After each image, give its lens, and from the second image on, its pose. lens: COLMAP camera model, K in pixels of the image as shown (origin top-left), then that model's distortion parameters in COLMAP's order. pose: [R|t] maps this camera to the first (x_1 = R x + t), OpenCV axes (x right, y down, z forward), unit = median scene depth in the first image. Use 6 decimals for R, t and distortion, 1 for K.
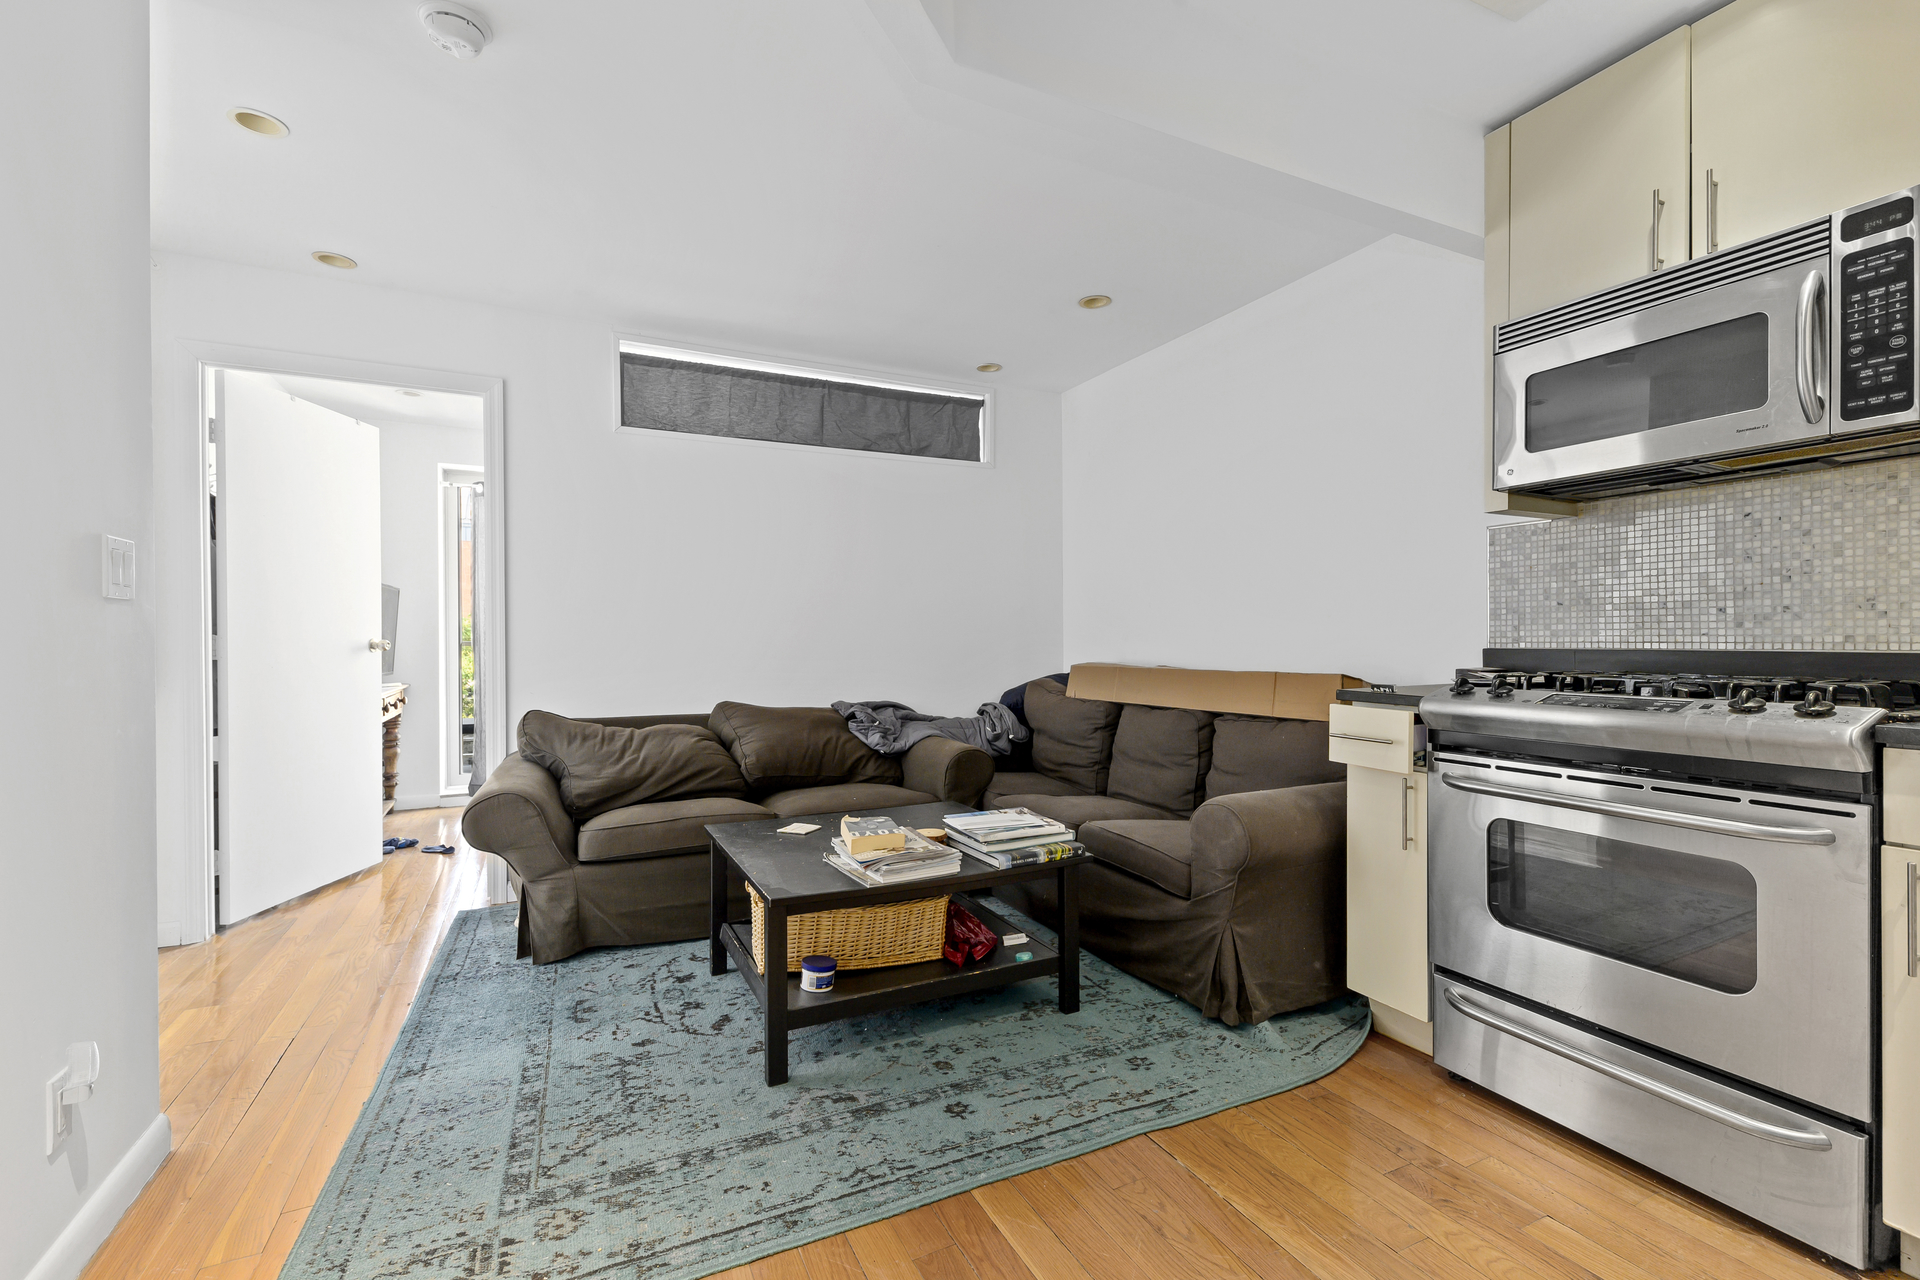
lens RADIAL K [[837.5, 0, 963.3], [0, 837.5, 637.6], [0, 0, 1]] dist [-0.000409, -0.000023]
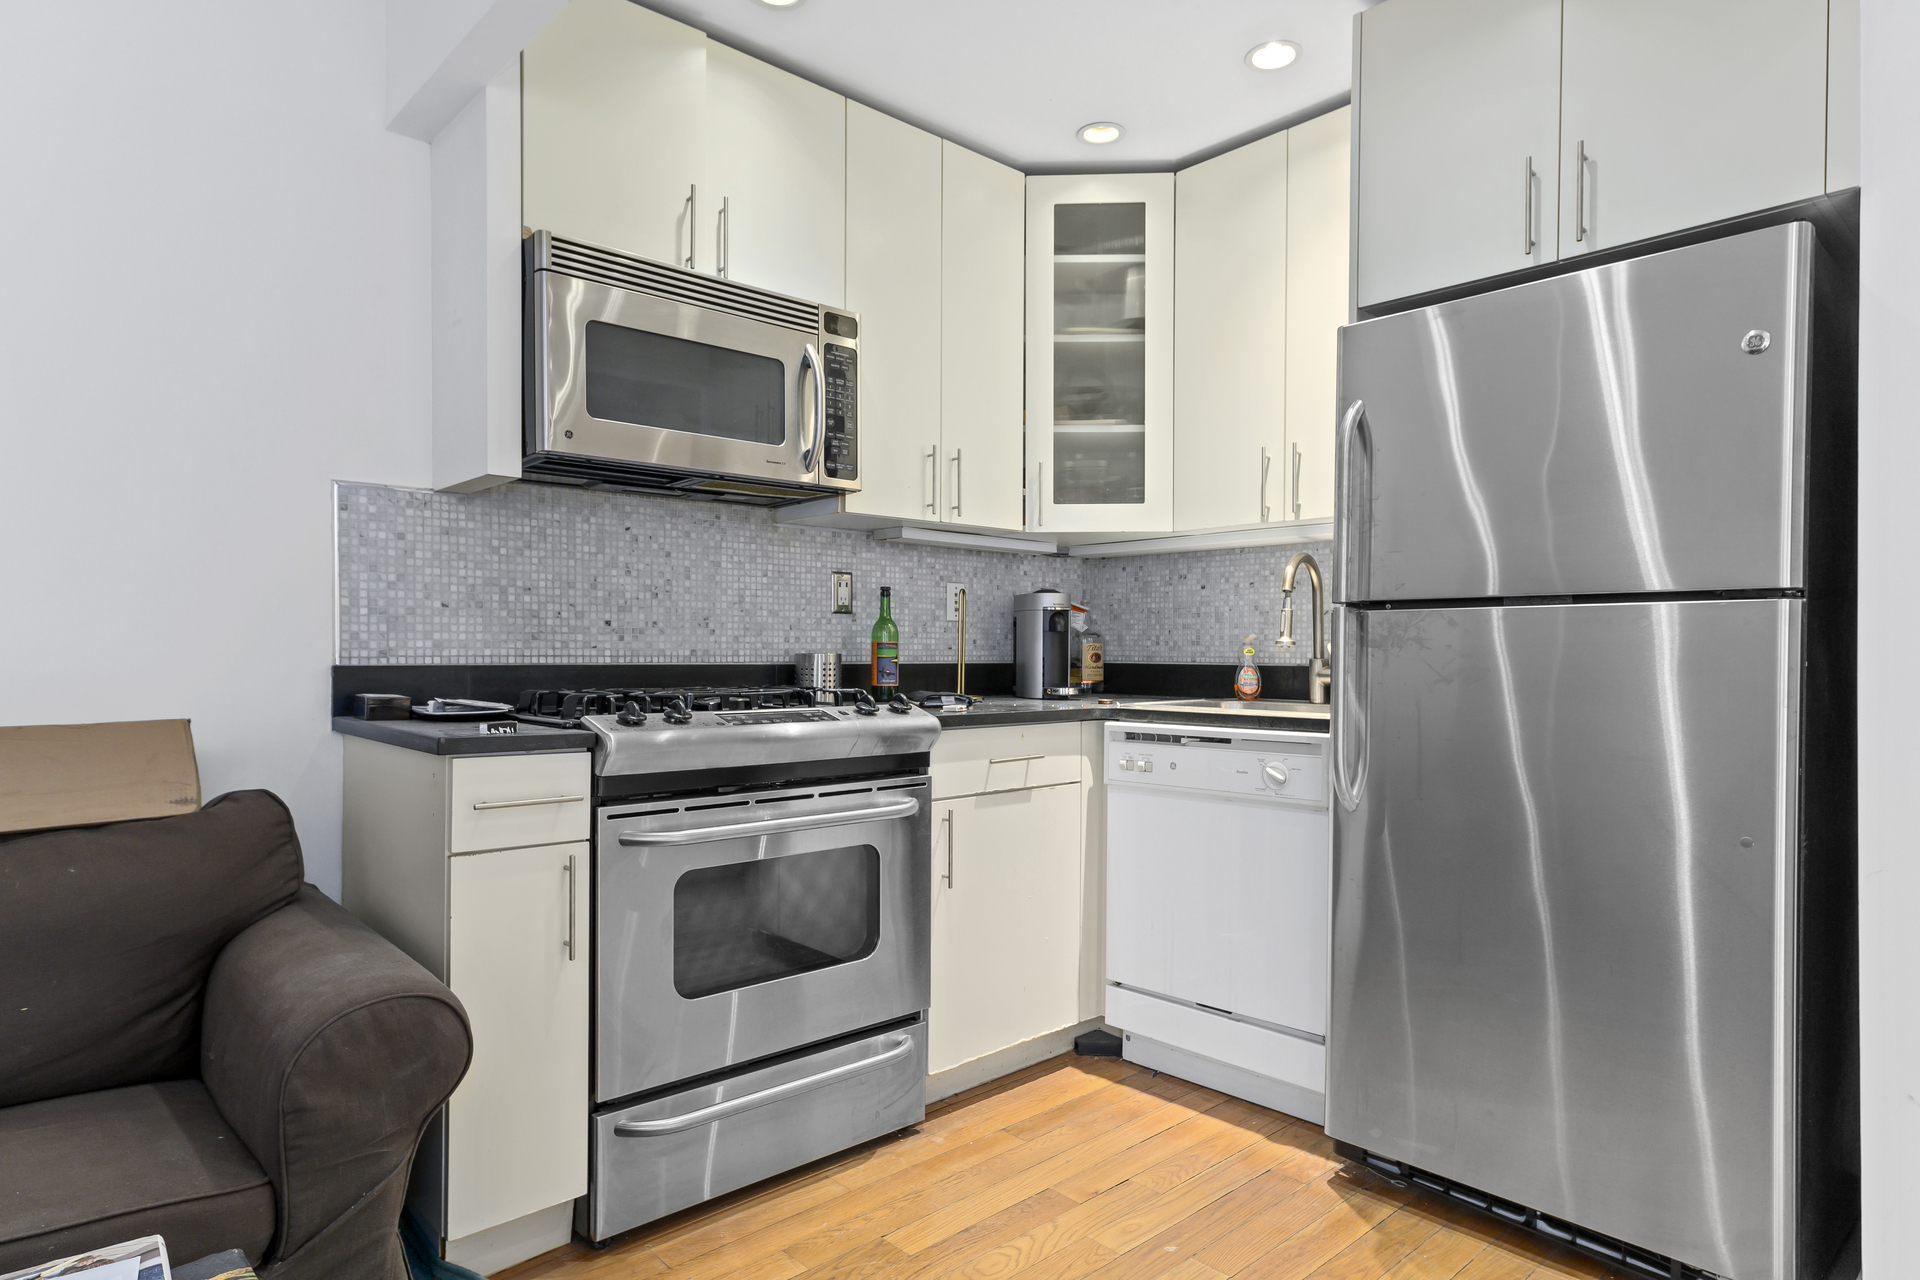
lens RADIAL K [[1112.0, 0, 964.7], [0, 1112.0, 659.1], [0, 0, 1]] dist [-0.000534, -0.000078]
pose [[-0.286254, -0.002094, 0.958151, -0.465978], [-0.003383, 0.999994, 0.001174, 0.006565], [-0.958148, -0.002905, -0.286259, 1.022158]]
